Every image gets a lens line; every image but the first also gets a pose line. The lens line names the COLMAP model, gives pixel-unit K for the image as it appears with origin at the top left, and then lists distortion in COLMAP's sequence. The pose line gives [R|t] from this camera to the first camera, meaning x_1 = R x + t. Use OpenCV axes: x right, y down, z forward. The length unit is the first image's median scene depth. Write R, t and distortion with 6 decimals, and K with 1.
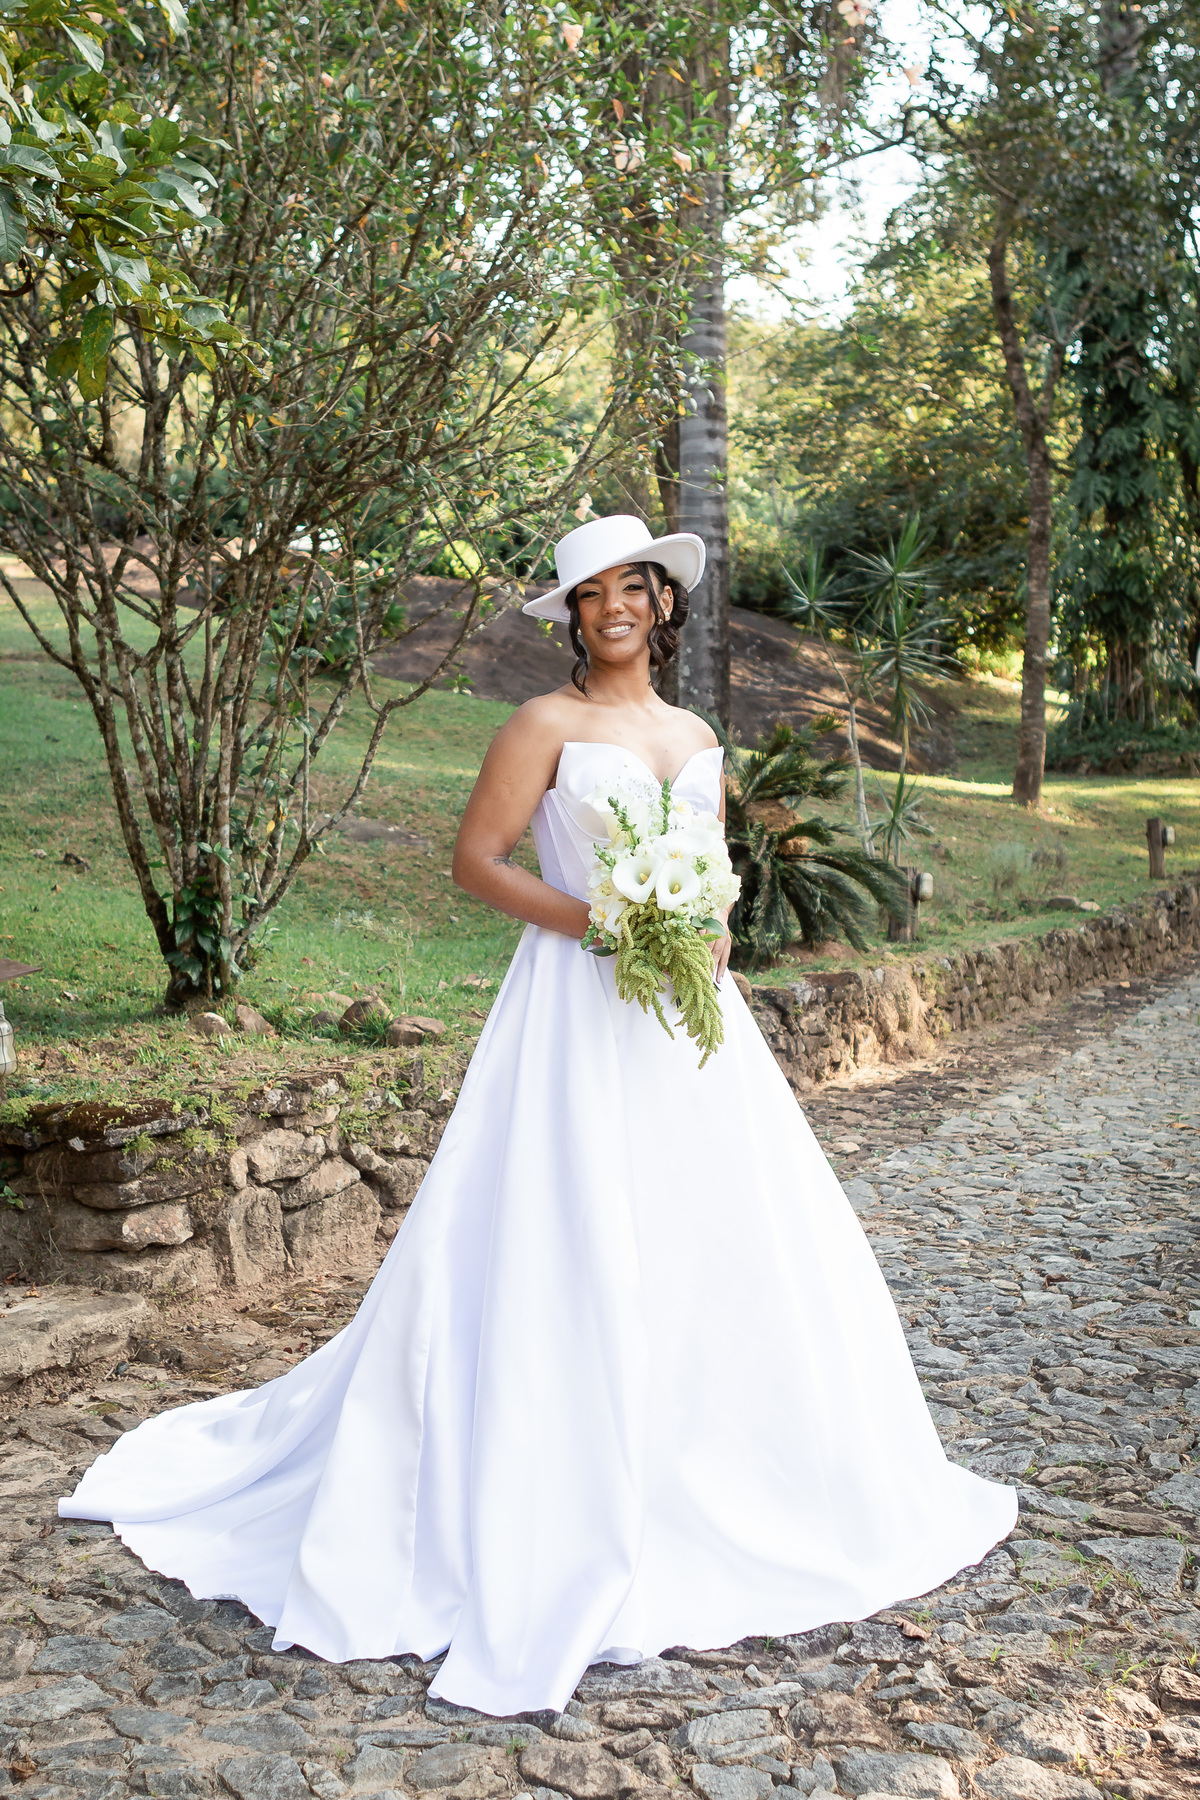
lens RADIAL K [[1962.6, 0, 594.2], [0, 1962.6, 923.9], [0, 0, 1]] dist [-0.035001, 0.028321]
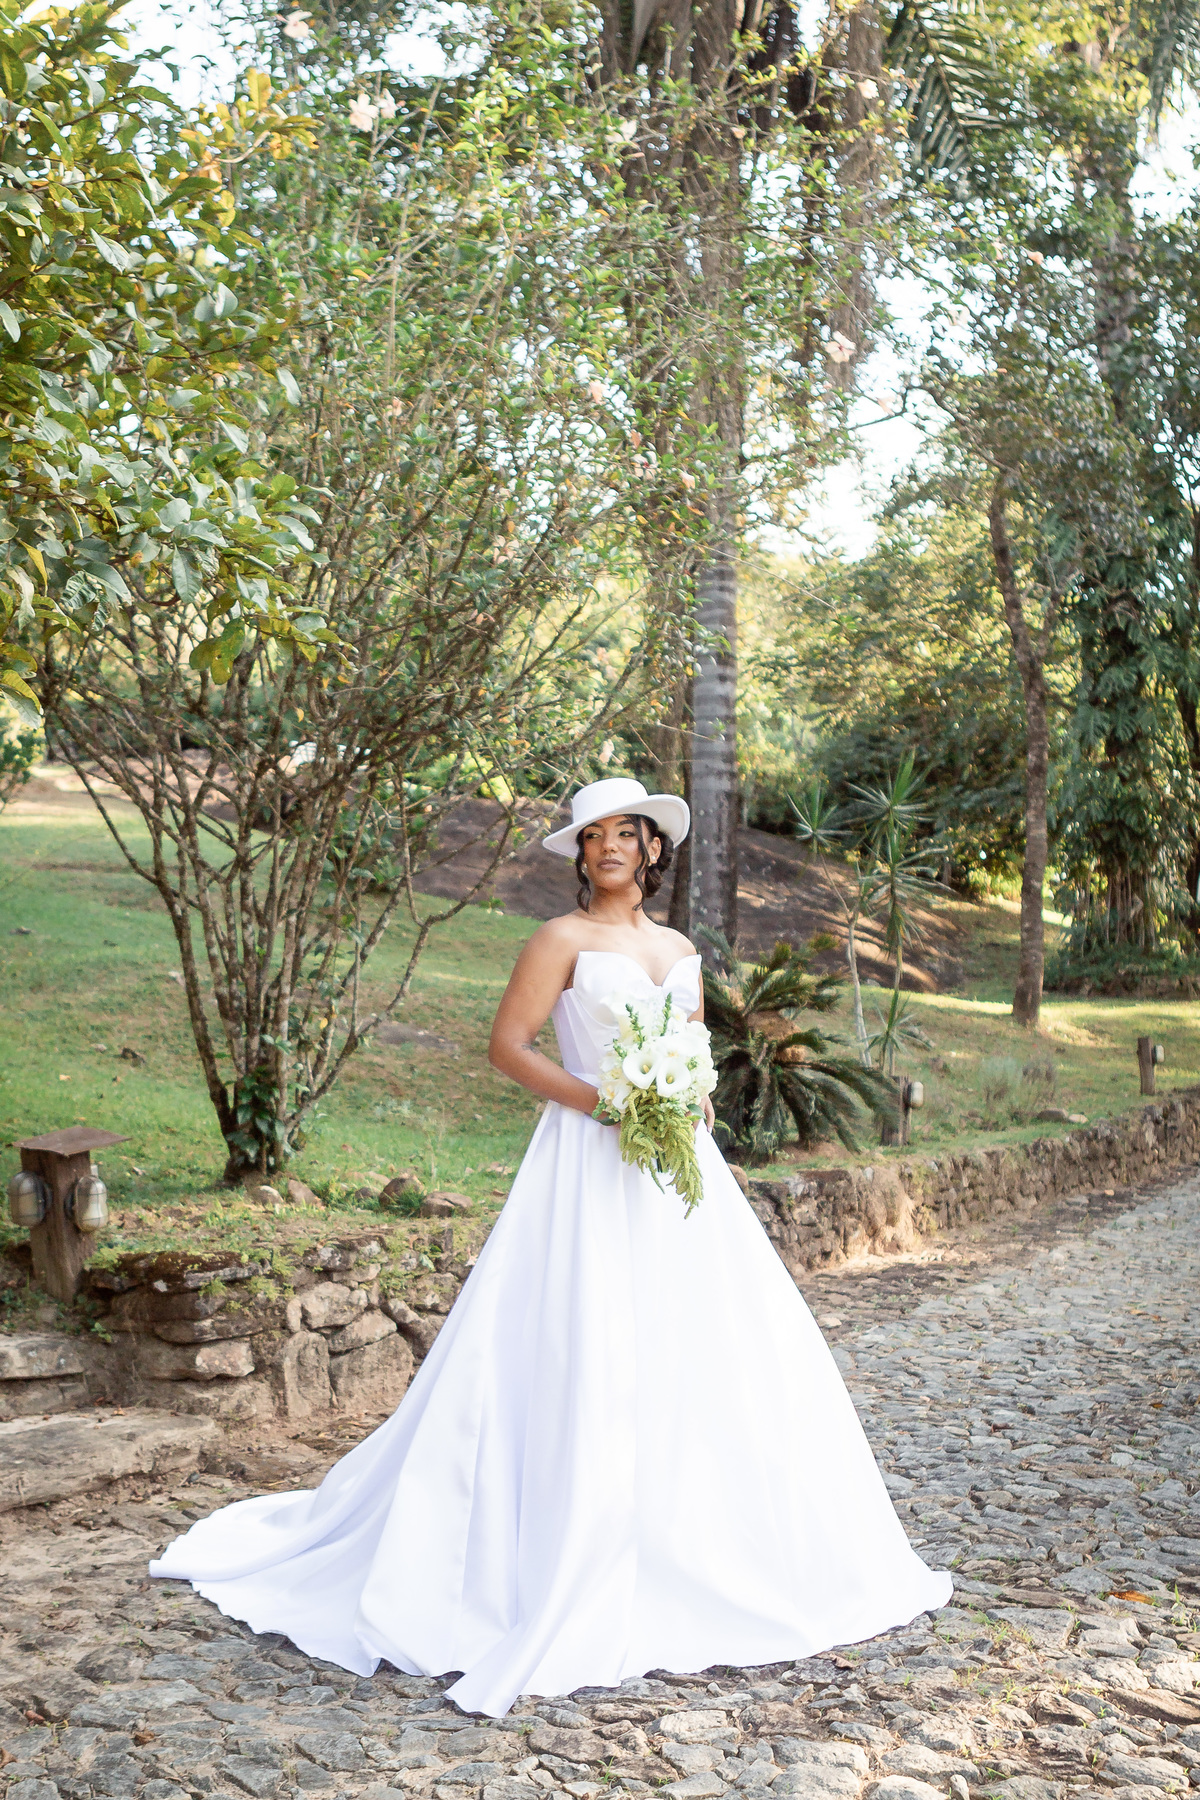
lens RADIAL K [[1962.6, 0, 594.2], [0, 1962.6, 923.9], [0, 0, 1]] dist [-0.035001, 0.028321]
pose [[0.999784, 0.017597, -0.011060, 0.003691], [-0.018698, 0.993878, -0.108892, 0.012650], [0.009076, 0.109075, 0.993992, -0.124953]]
